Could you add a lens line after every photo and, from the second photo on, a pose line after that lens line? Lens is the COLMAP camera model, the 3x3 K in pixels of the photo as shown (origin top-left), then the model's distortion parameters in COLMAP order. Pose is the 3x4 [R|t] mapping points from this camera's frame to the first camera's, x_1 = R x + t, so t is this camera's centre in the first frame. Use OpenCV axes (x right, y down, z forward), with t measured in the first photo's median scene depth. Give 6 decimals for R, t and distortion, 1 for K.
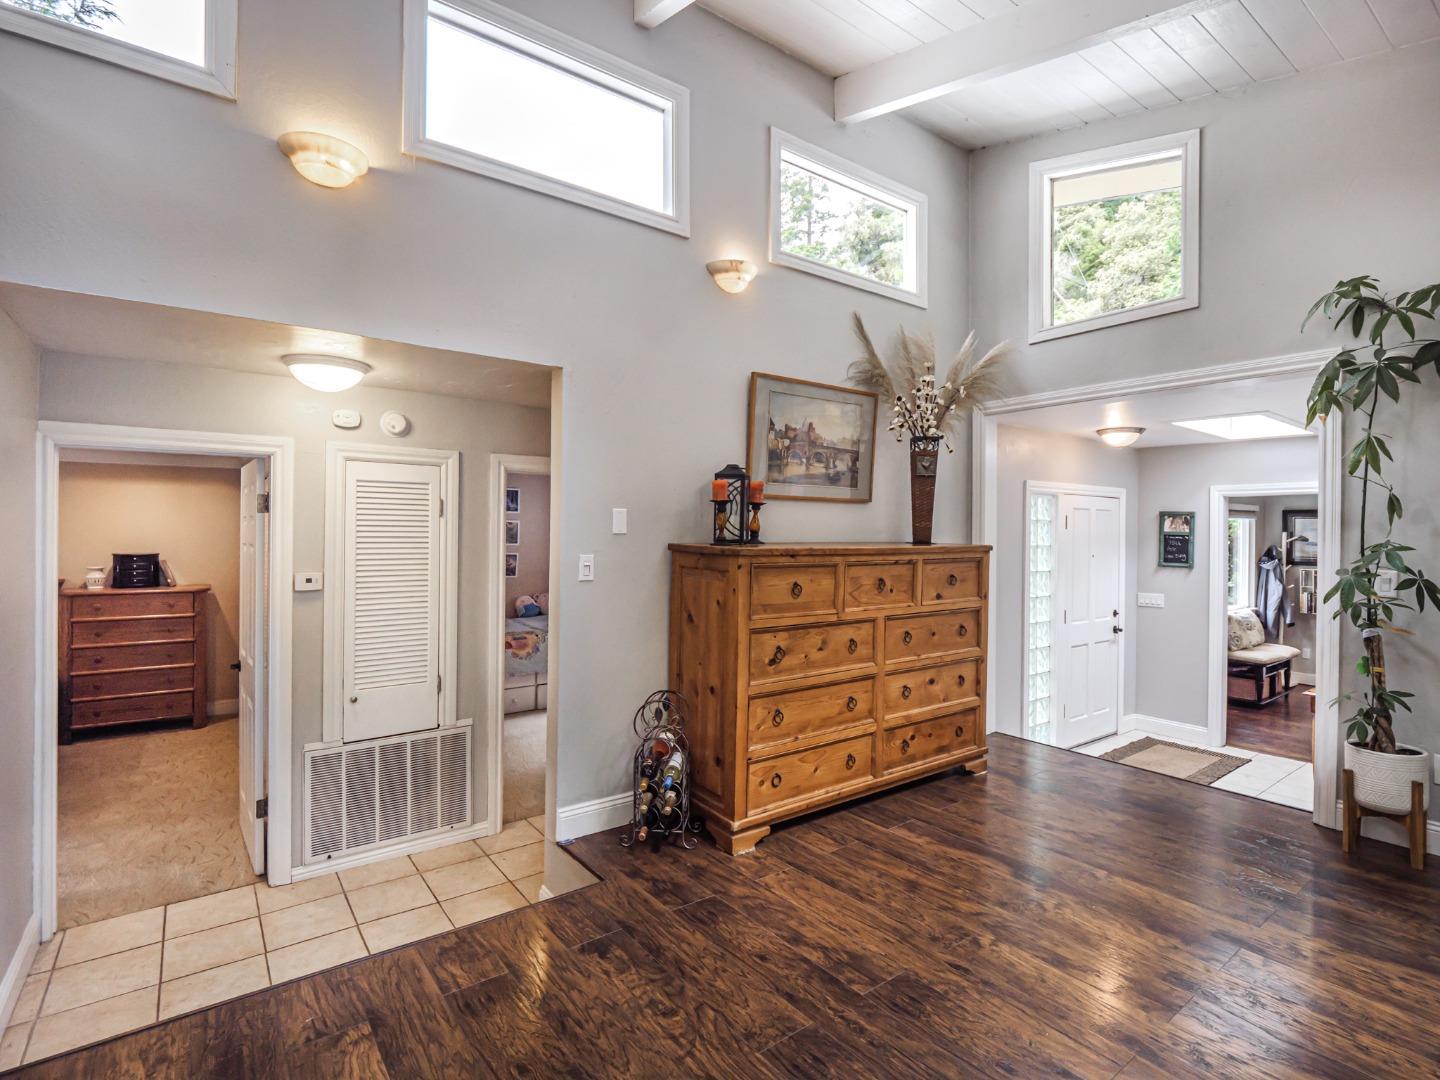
lens RADIAL K [[698.8, 0, 717.8], [0, 698.8, 533.1], [0, 0, 1]] dist [-0.015337, 0.001781]
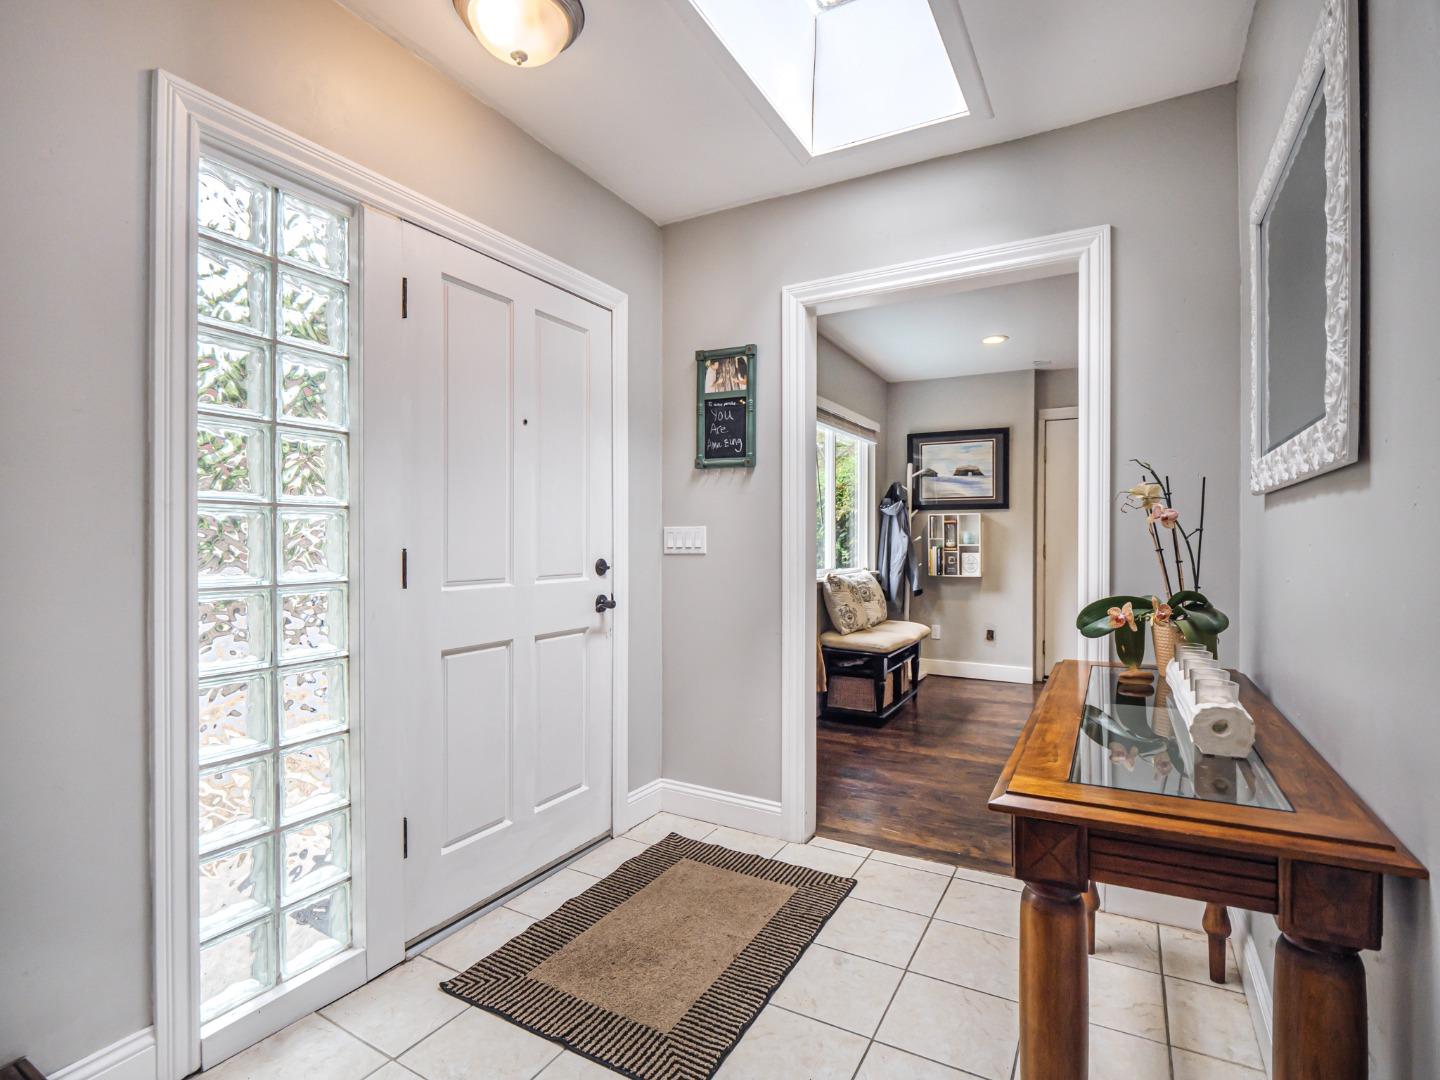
lens RADIAL K [[698.8, 0, 716.5], [0, 698.8, 542.5], [0, 0, 1]] dist [-0.015337, 0.001781]
pose [[0.913810, -0.010576, 0.406005, 0.571424], [0.008495, 0.999940, 0.006927, 0.121404], [-0.406054, -0.002881, 0.913845, 0.703577]]
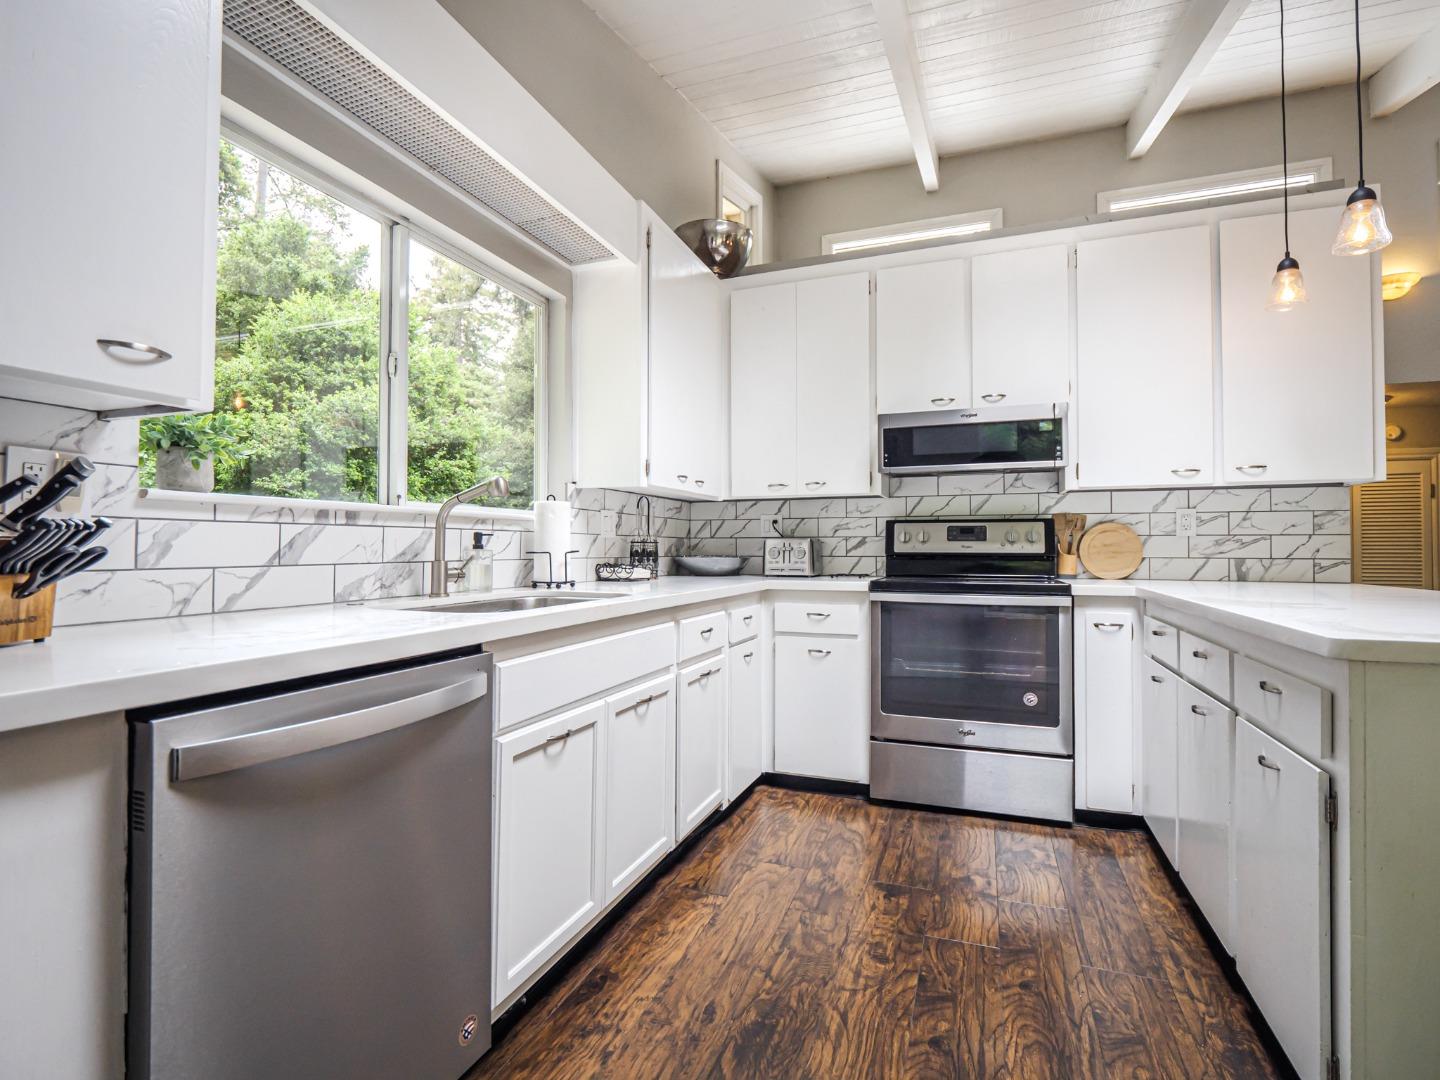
lens RADIAL K [[698.8, 0, 716.1], [0, 698.8, 535.5], [0, 0, 1]] dist [-0.015337, 0.001781]
pose [[0.532661, -0.023068, -0.846014, -0.015661], [0.006089, 0.999707, -0.023425, 0.056880], [0.846307, 0.007326, 0.532645, -0.687632]]
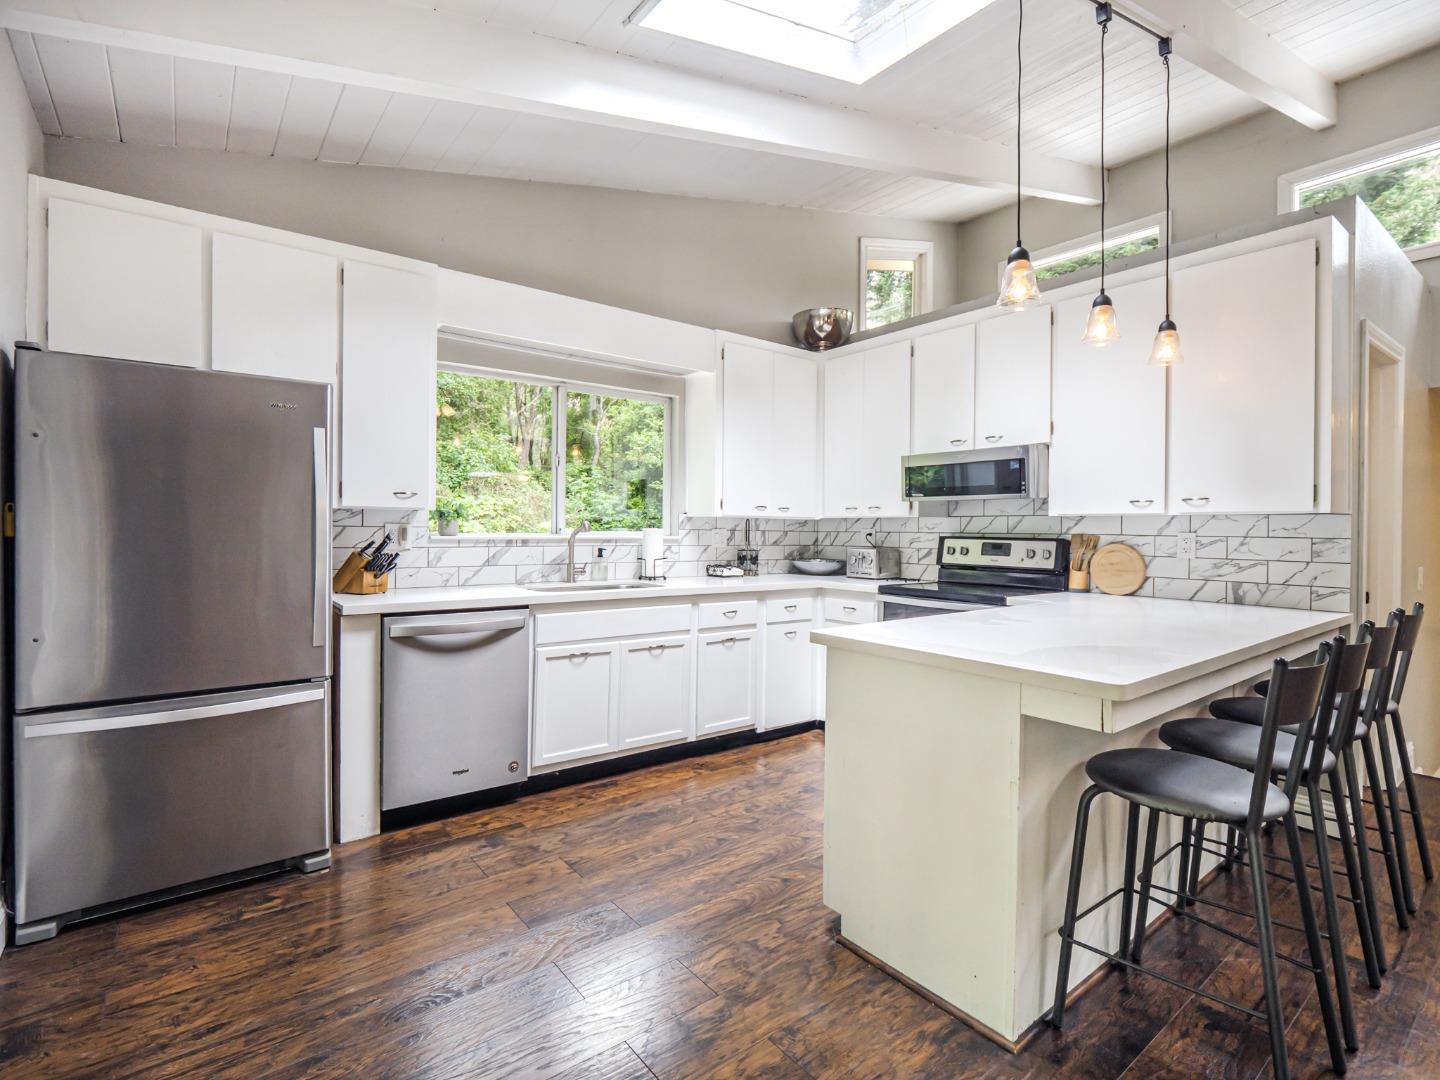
lens RADIAL K [[698.8, 0, 716.0], [0, 698.8, 534.1], [0, 0, 1]] dist [-0.015337, 0.001781]
pose [[0.013498, -0.000855, -0.999909, 0.354330], [-0.009108, 0.999958, -0.000978, 0.025500], [0.999867, 0.009121, 0.013490, -0.444013]]
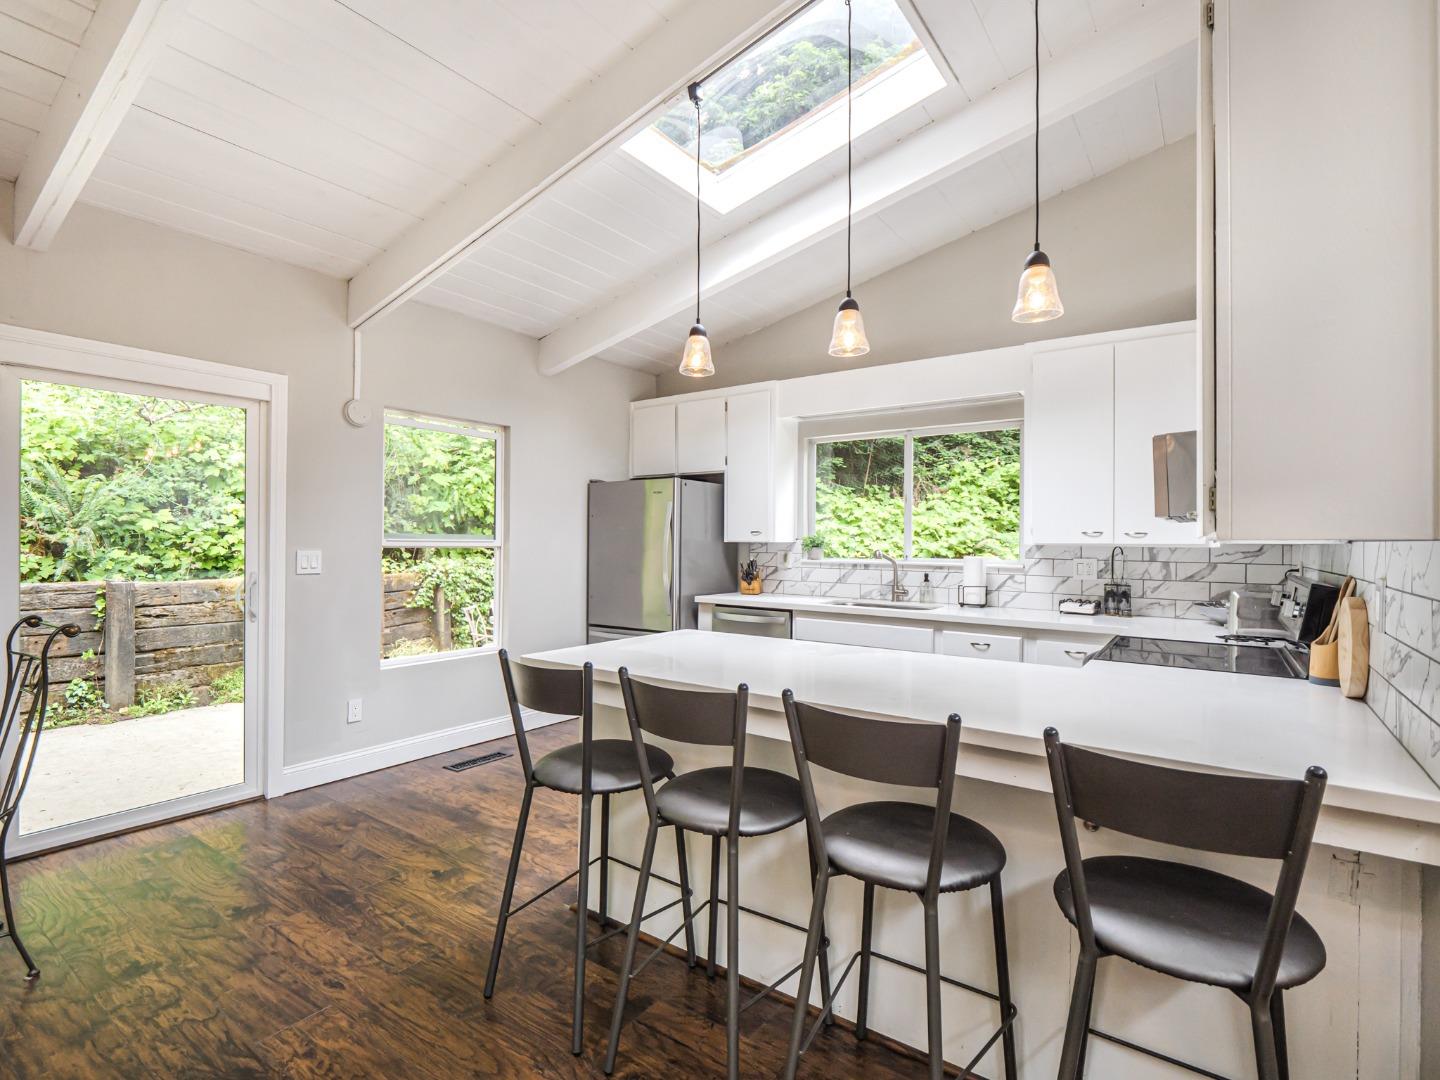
lens RADIAL K [[698.8, 0, 710.2], [0, 698.8, 544.9], [0, 0, 1]] dist [-0.015337, 0.001781]
pose [[-0.955398, -0.016392, -0.294865, 0.064578], [-0.017803, 0.999839, 0.002100, 0.007027], [0.294783, 0.007256, -0.955537, 0.248075]]
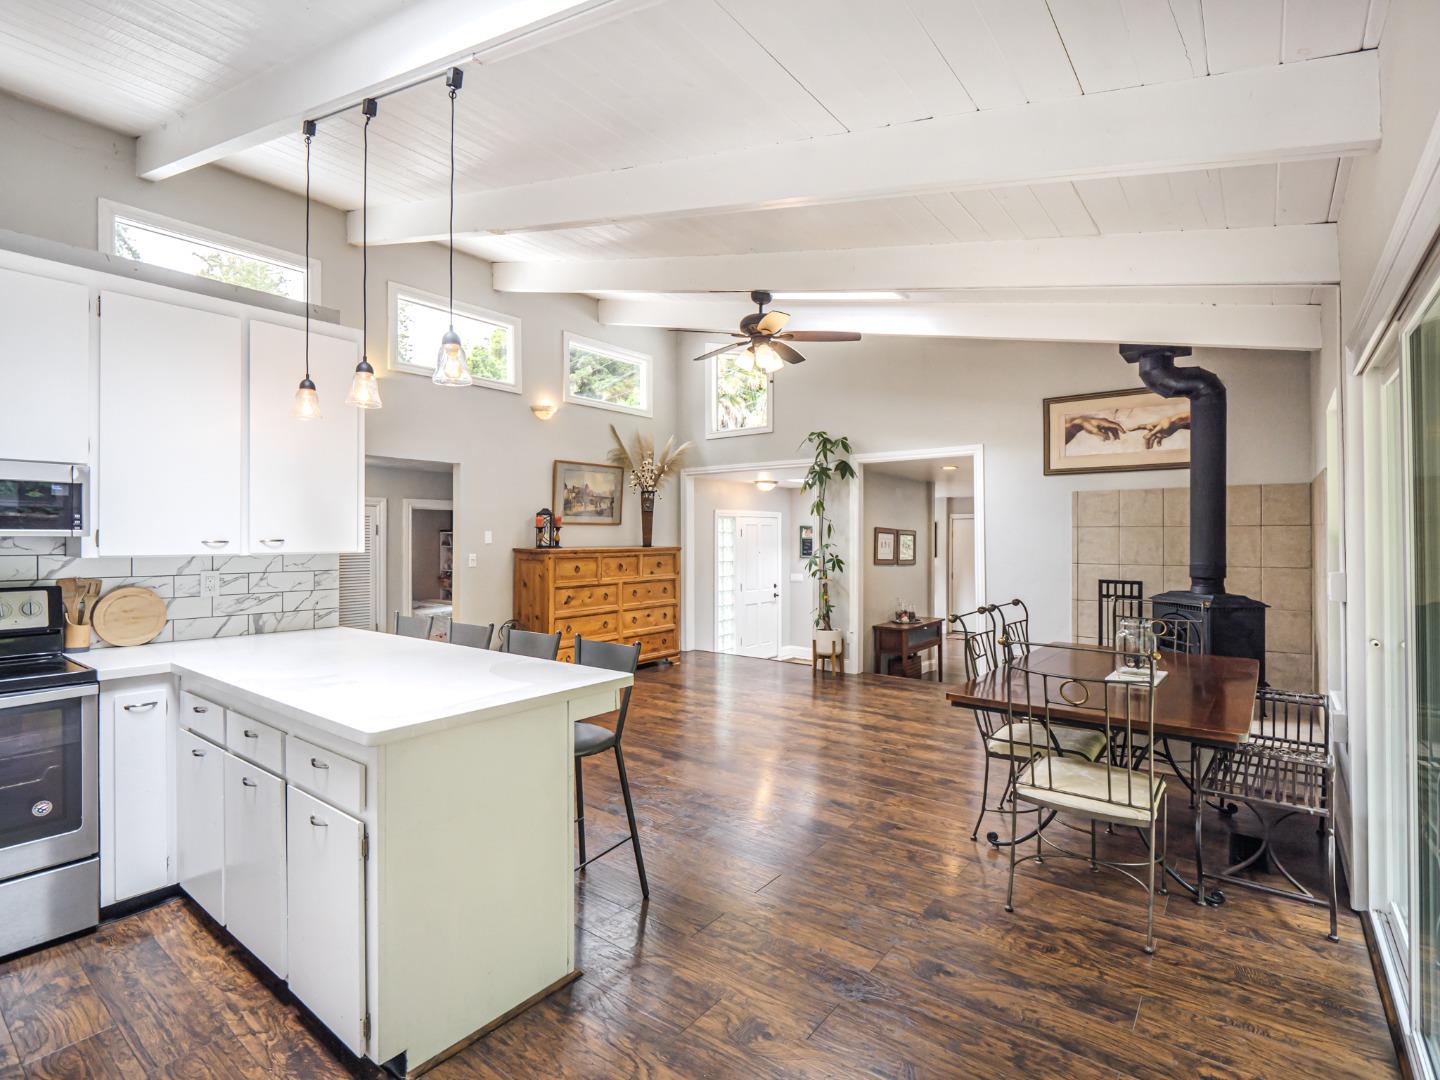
lens RADIAL K [[698.8, 0, 715.5], [0, 698.8, 538.4], [0, 0, 1]] dist [-0.015337, 0.001781]
pose [[0.964077, -0.009734, 0.265444, -0.029669], [0.008792, 0.999950, 0.004735, -0.012286], [-0.265477, -0.002231, 0.964115, -0.766355]]
